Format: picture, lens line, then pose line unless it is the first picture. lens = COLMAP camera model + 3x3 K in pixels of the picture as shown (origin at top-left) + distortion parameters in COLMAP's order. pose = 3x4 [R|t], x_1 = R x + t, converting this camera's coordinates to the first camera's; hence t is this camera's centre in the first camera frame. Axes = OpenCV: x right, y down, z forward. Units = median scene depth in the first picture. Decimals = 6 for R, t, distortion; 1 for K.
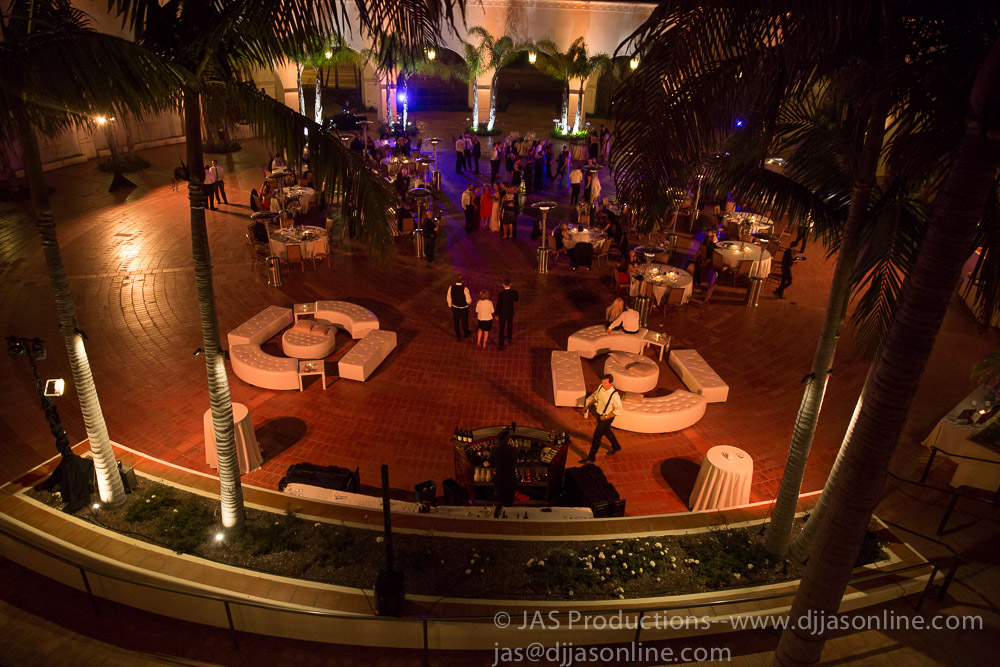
lens RADIAL K [[683.8, 0, 500.0], [0, 683.8, 340.8], [0, 0, 1]] dist [-0.107851, 0.087143]
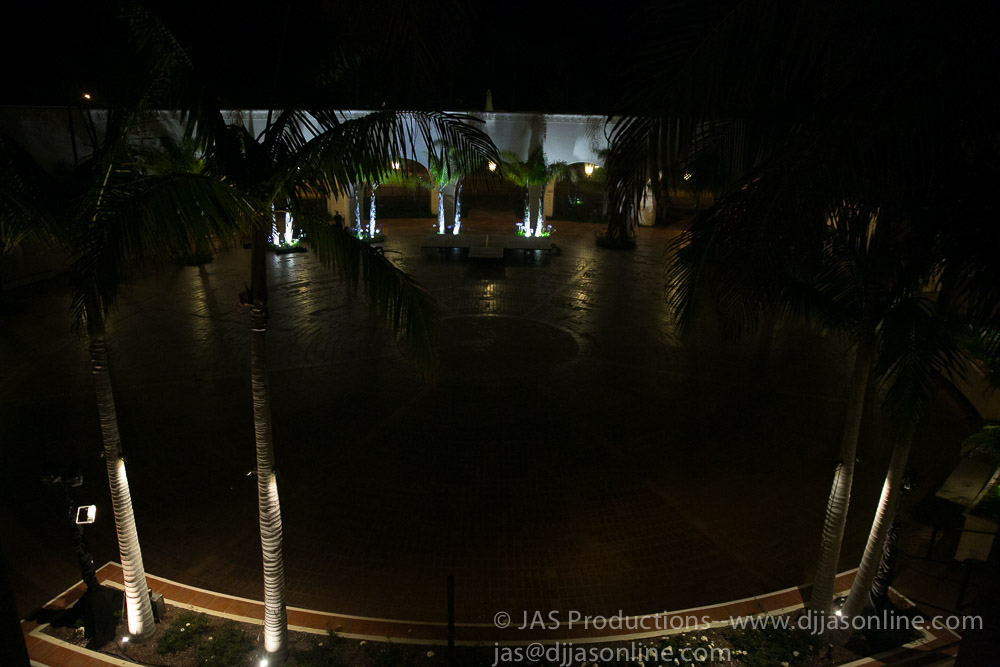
lens RADIAL K [[683.8, 0, 500.0], [0, 683.8, 340.8], [0, 0, 1]] dist [-0.107851, 0.087143]
pose [[0.996460, -0.039361, 0.074281, -0.126190], [0.049430, 0.989059, -0.138993, -0.015700], [-0.067997, 0.142173, 0.987504, -0.033672]]
